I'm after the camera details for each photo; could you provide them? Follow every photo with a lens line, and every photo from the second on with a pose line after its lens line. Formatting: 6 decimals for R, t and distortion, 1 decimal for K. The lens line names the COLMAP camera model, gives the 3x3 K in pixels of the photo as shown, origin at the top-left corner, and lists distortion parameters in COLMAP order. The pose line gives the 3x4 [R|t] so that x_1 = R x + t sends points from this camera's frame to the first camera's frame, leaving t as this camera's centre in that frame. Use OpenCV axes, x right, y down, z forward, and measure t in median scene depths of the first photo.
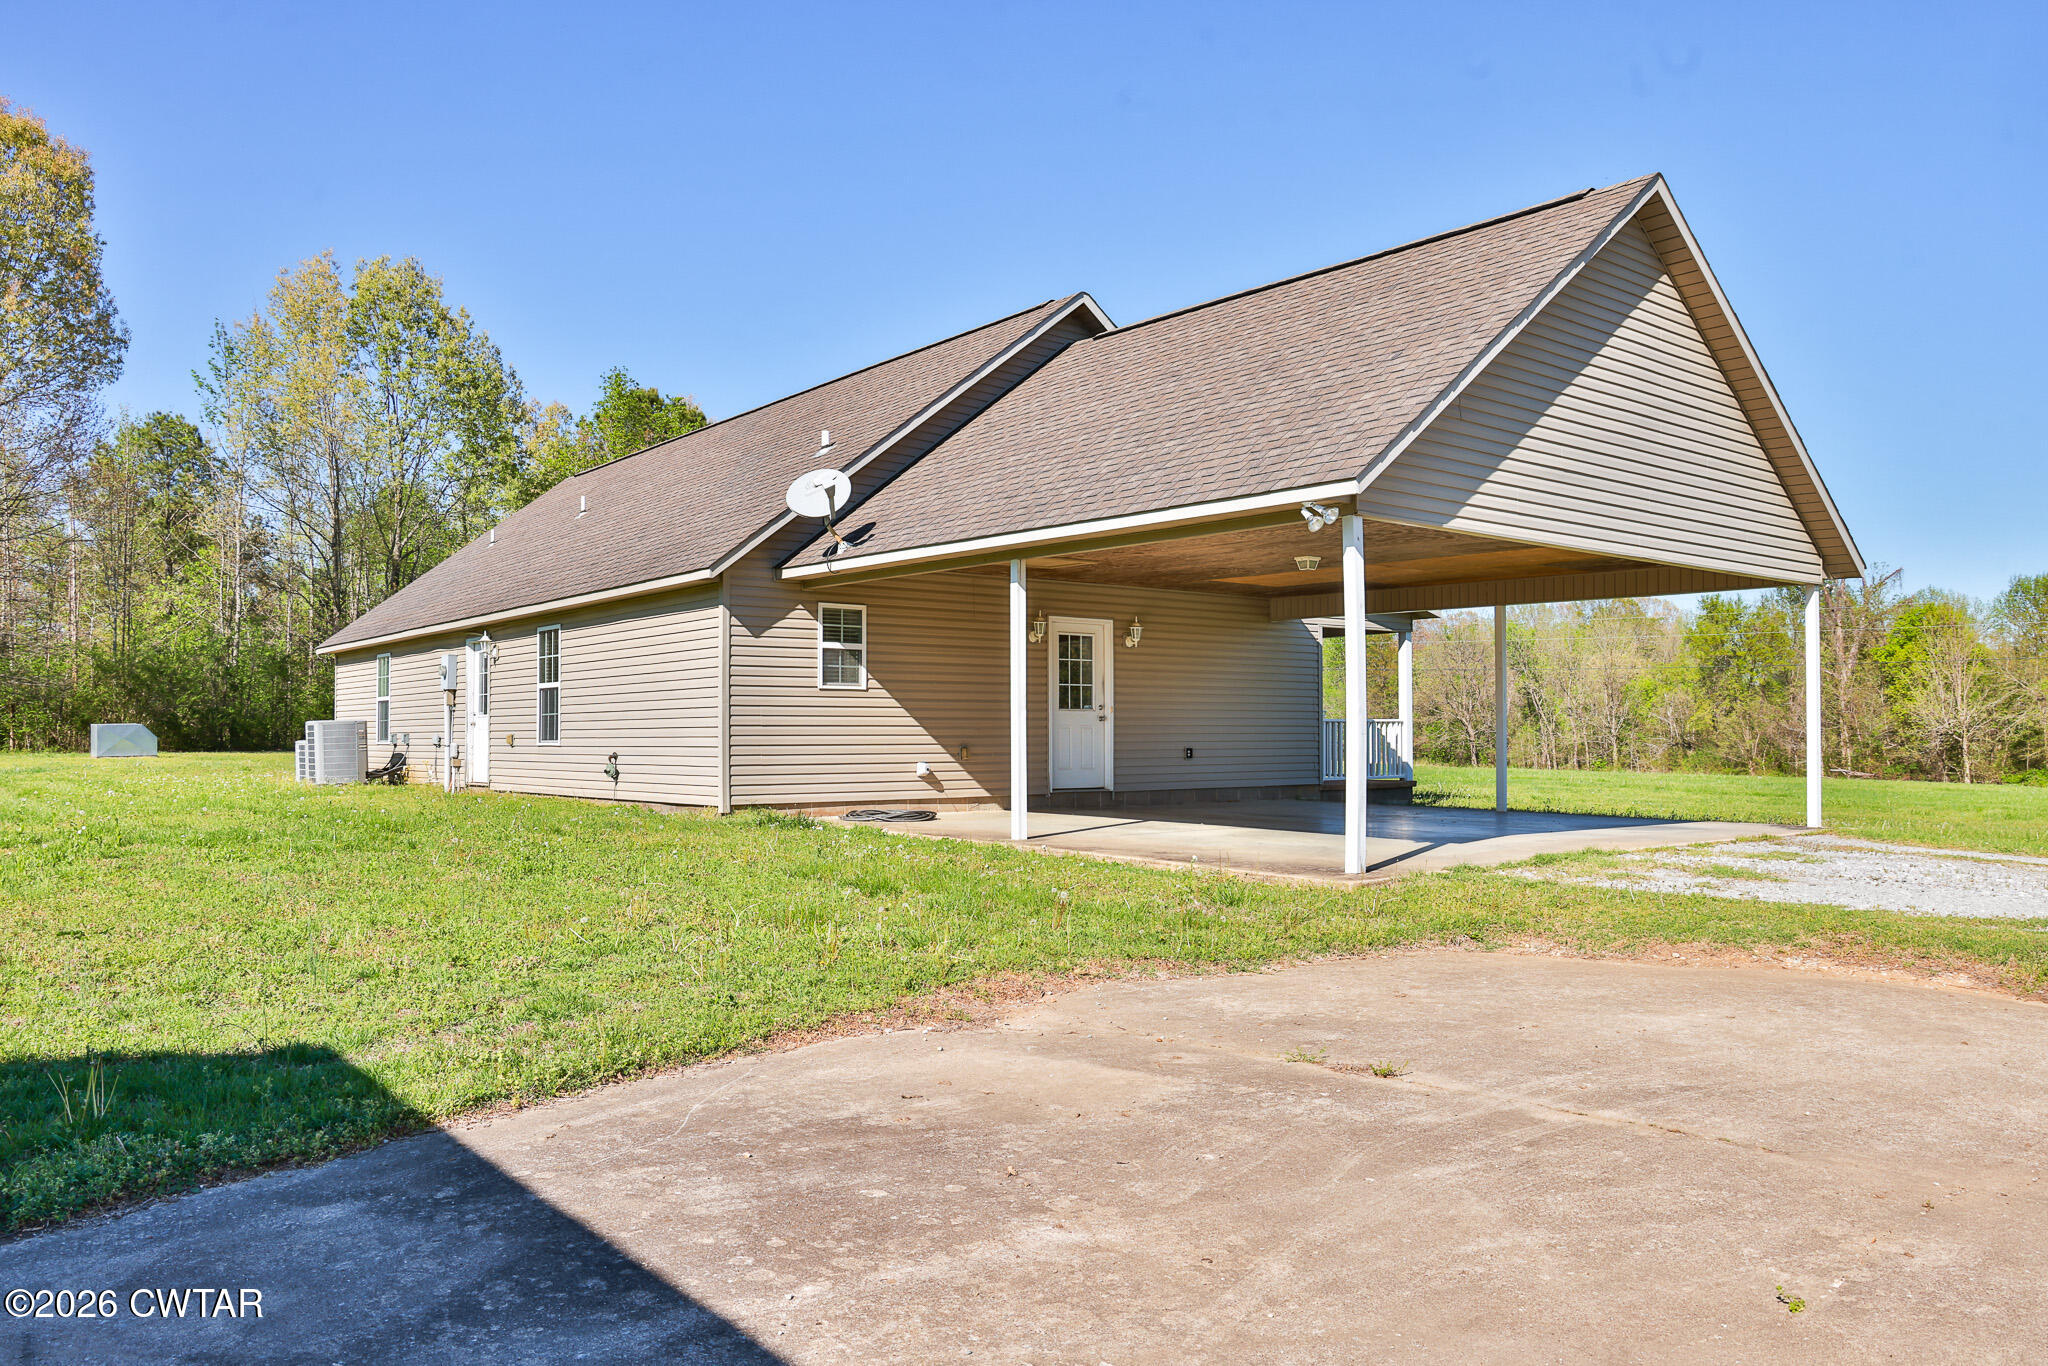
lens RADIAL K [[1506.8, 0, 1018.6], [0, 1506.8, 691.7], [0, 0, 1]] dist [-0.044370, 0.018241]
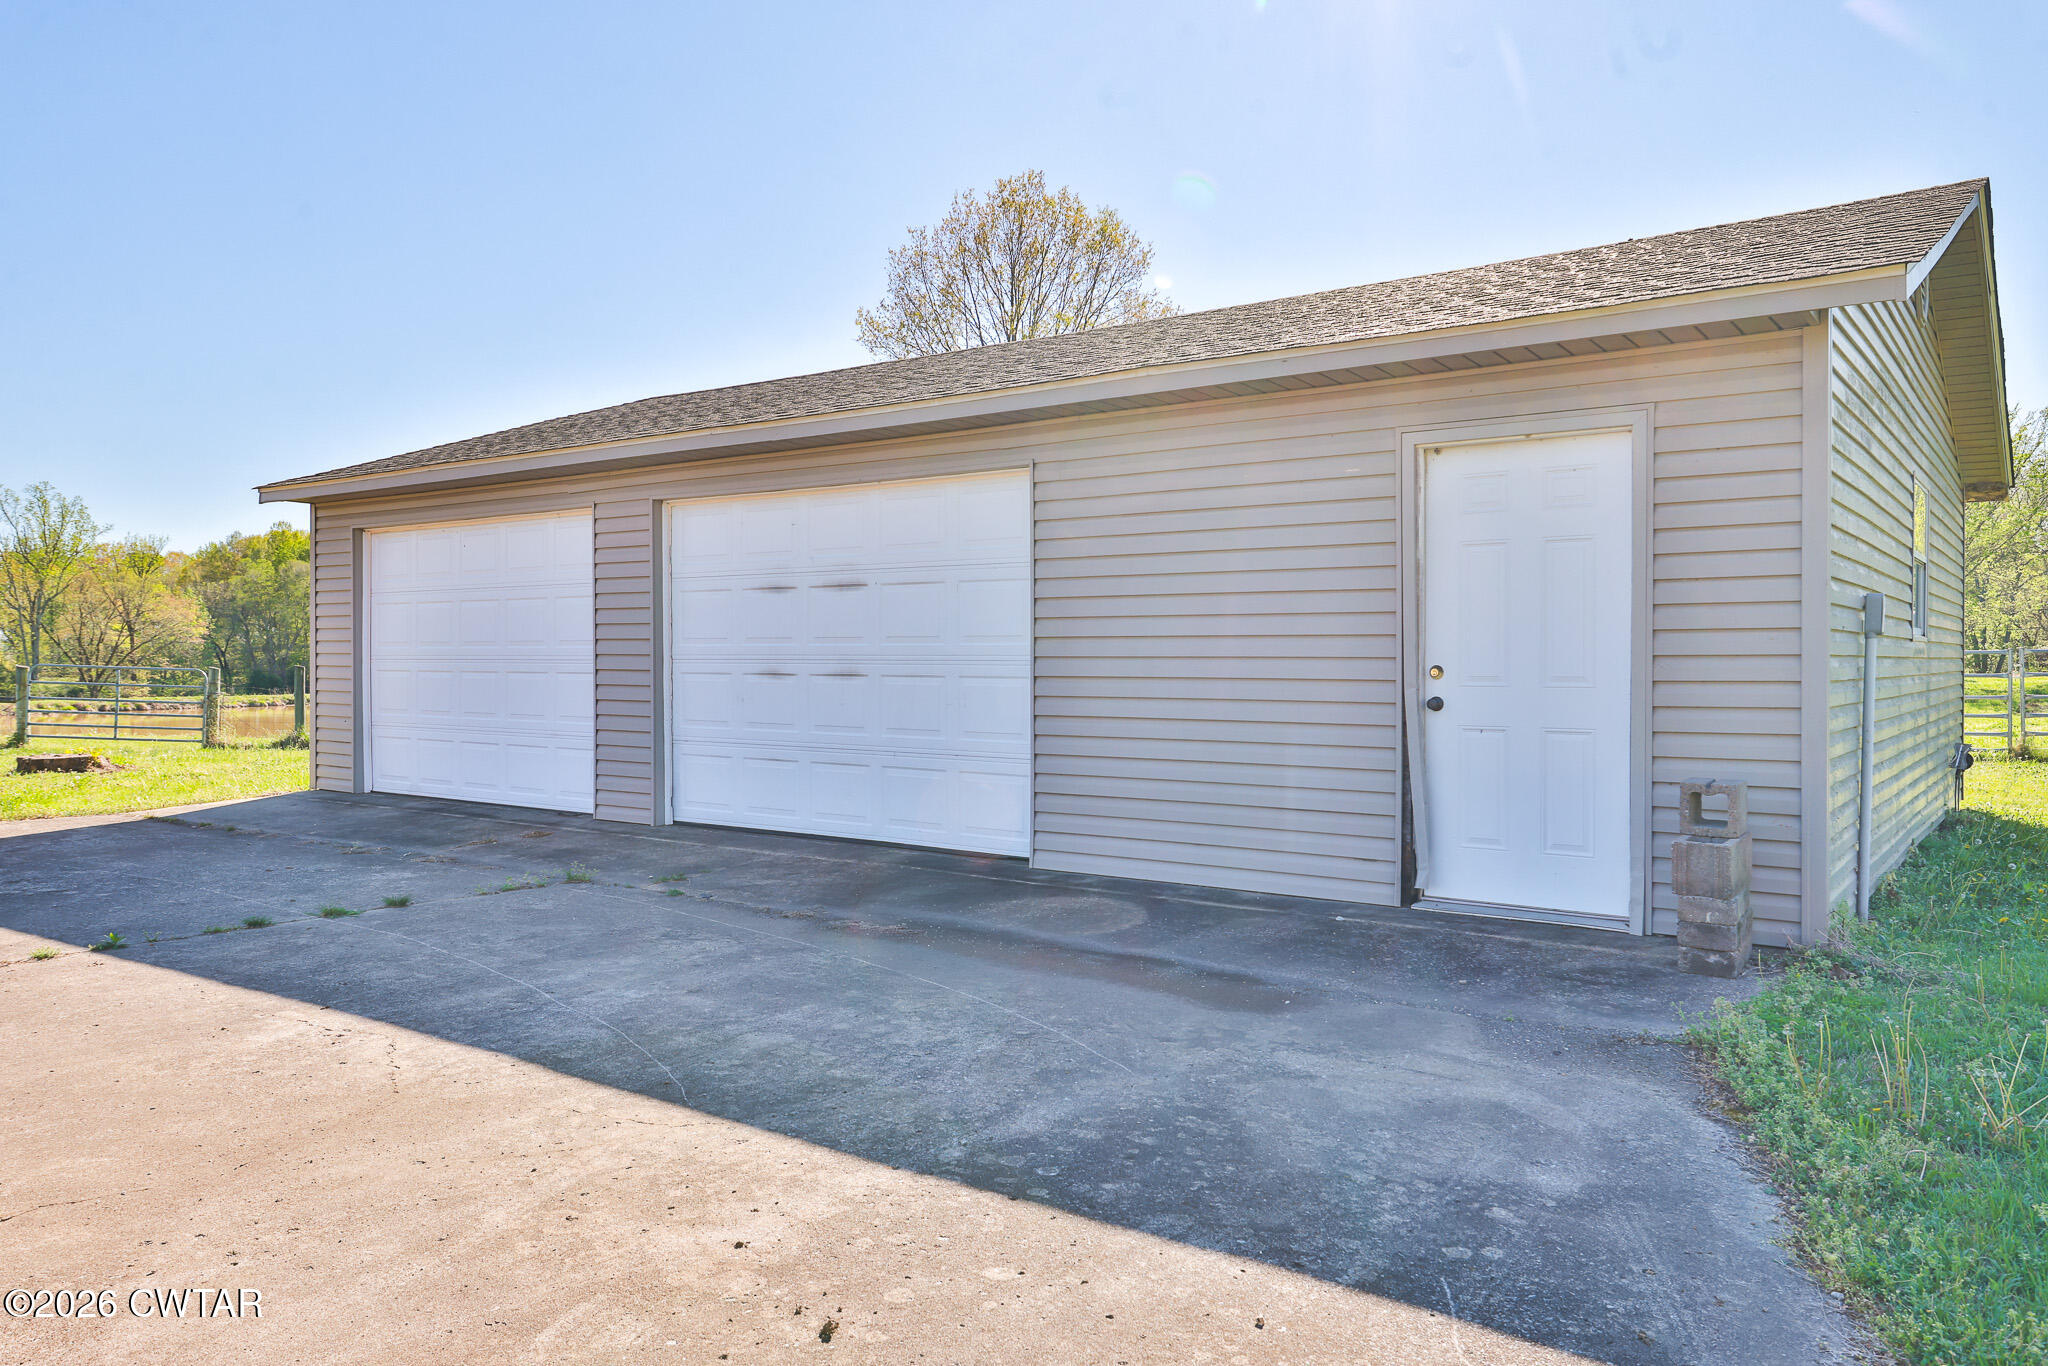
lens RADIAL K [[1506.8, 0, 1023.0], [0, 1506.8, 678.2], [0, 0, 1]] dist [-0.044370, 0.018241]
pose [[-0.962659, -0.000889, -0.270716, 0.103103], [0.003069, 0.999895, -0.014196, 0.056630], [0.270700, -0.014497, -0.962555, 1.898171]]
